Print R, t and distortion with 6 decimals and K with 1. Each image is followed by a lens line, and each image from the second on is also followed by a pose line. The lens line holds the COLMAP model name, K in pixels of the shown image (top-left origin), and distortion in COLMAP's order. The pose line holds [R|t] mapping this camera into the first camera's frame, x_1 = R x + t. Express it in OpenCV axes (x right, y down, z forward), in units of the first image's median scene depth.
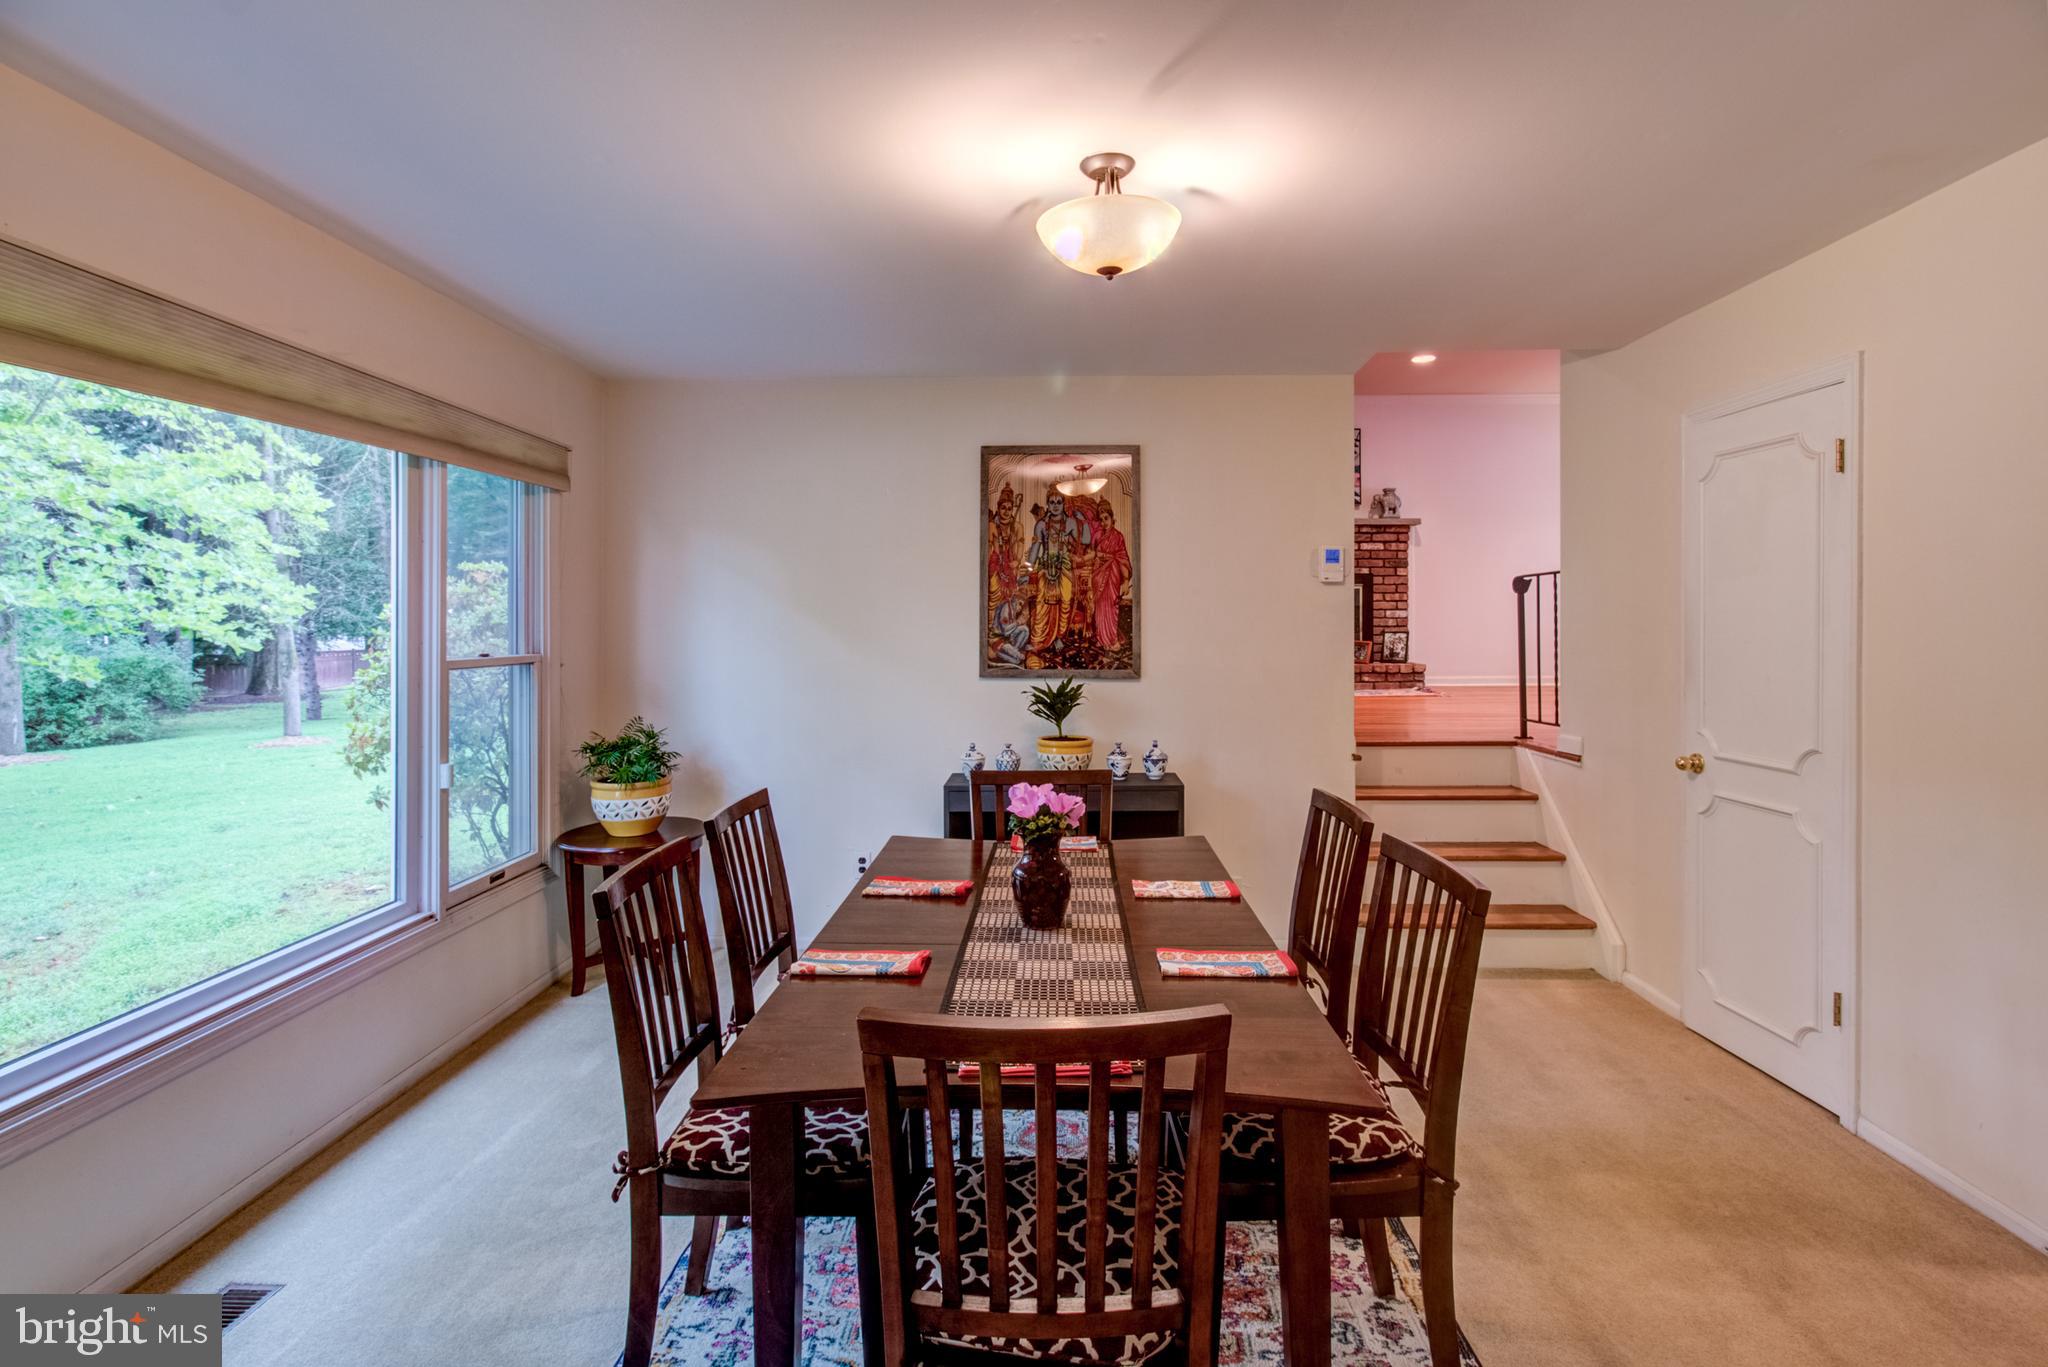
lens RADIAL K [[970.3, 0, 1026.7], [0, 970.3, 623.7], [0, 0, 1]] dist [-0.035956, -0.000071]
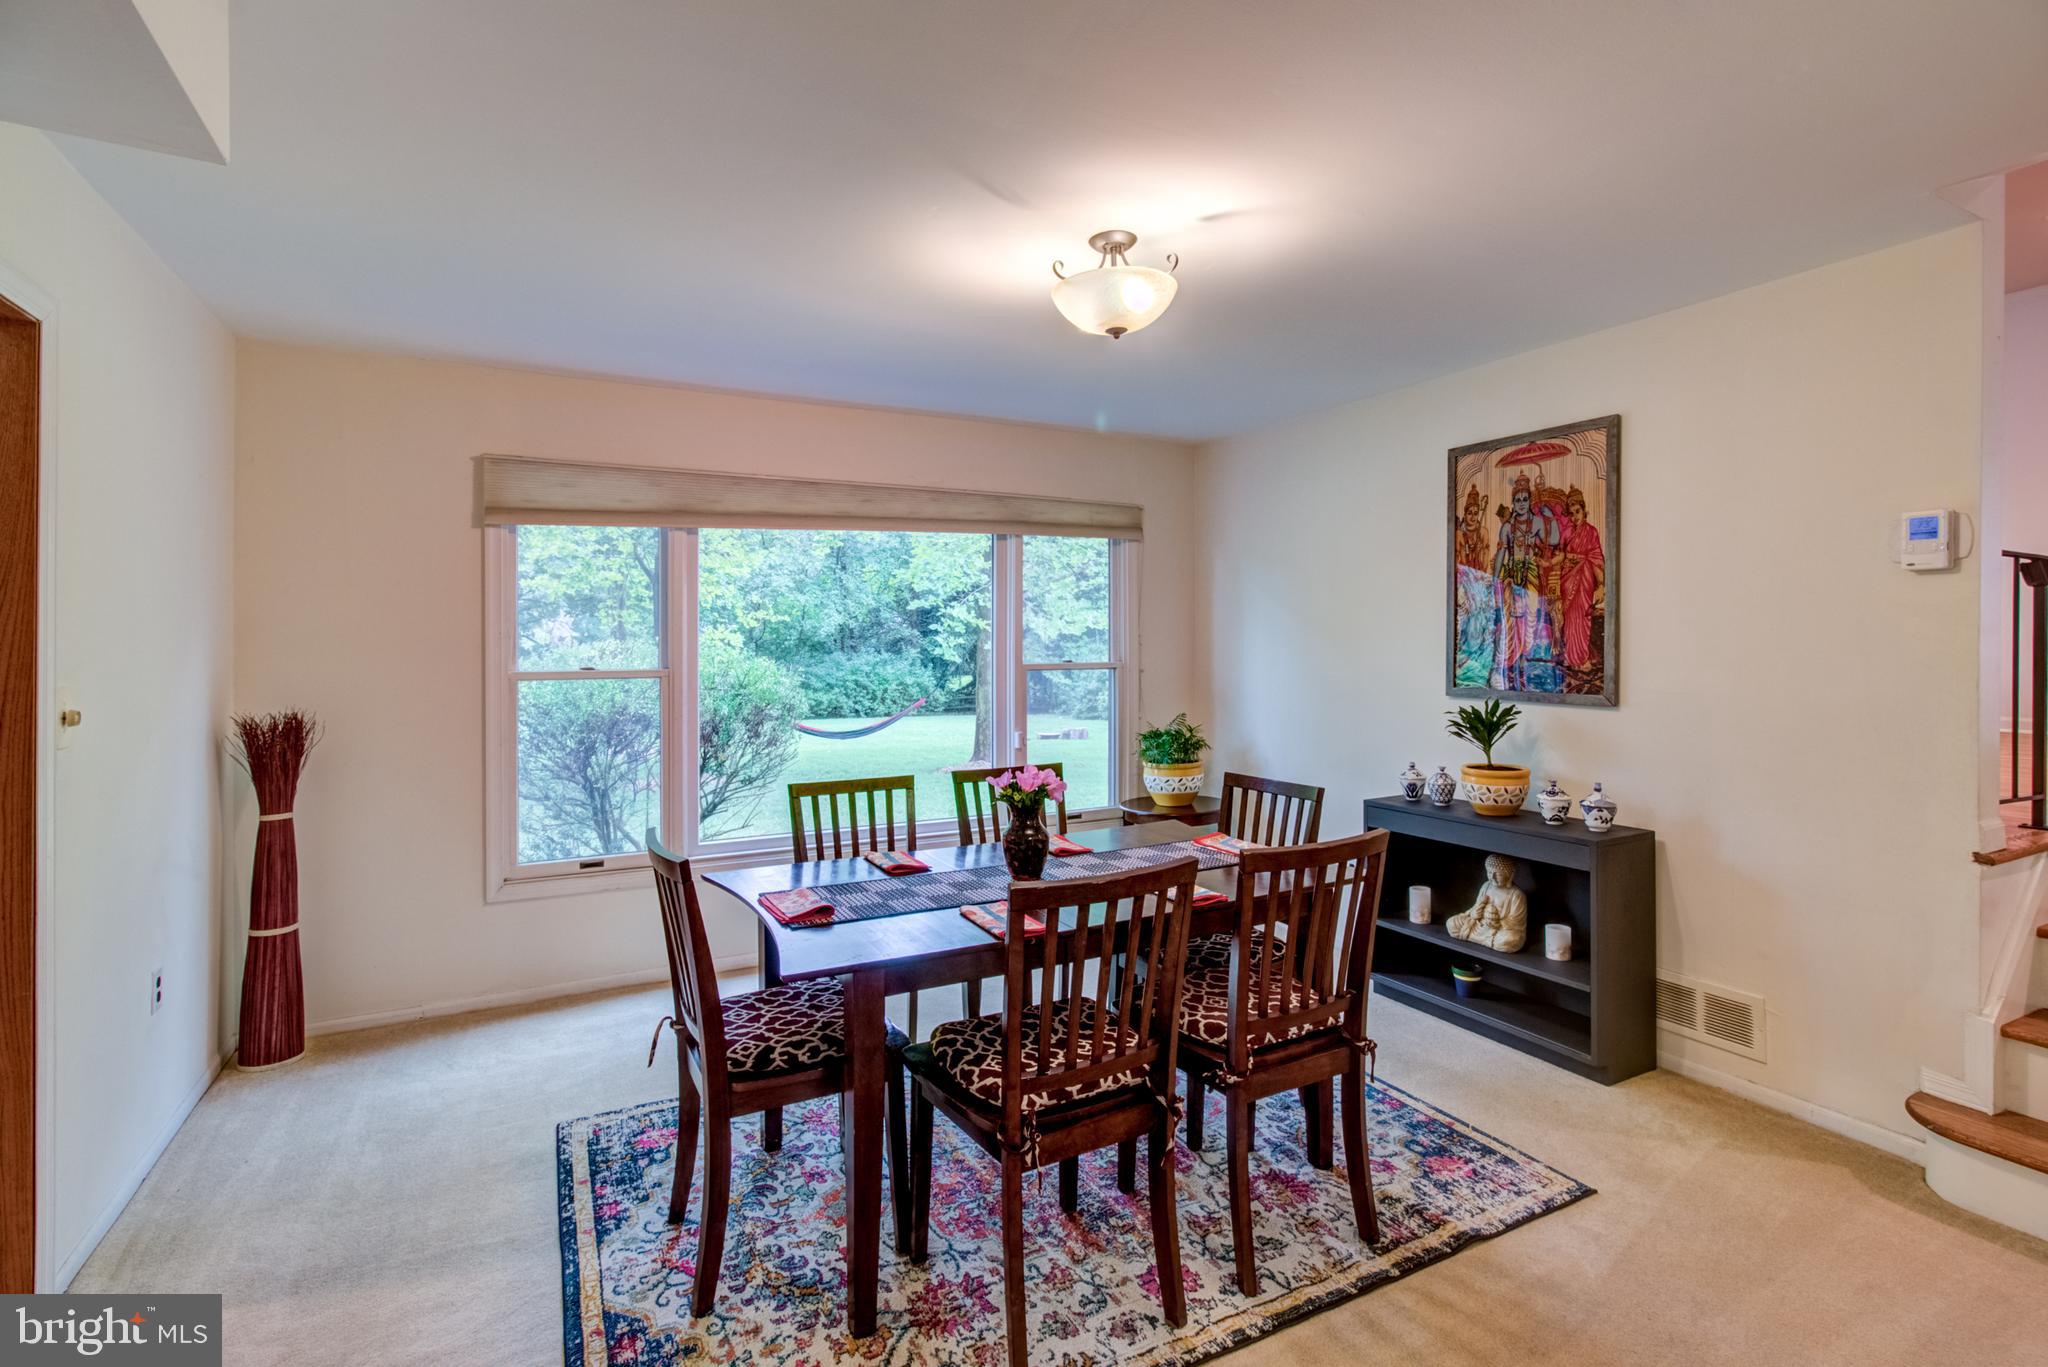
lens RADIAL K [[954.3, 0, 1029.0], [0, 954.3, 667.7], [0, 0, 1]] dist [-0.060099, 0.054555]
pose [[0.499859, 0.023453, -0.865789, 0.547840], [0.005224, 0.999533, 0.030092, -0.001743], [0.866091, -0.019565, 0.499503, 0.188435]]
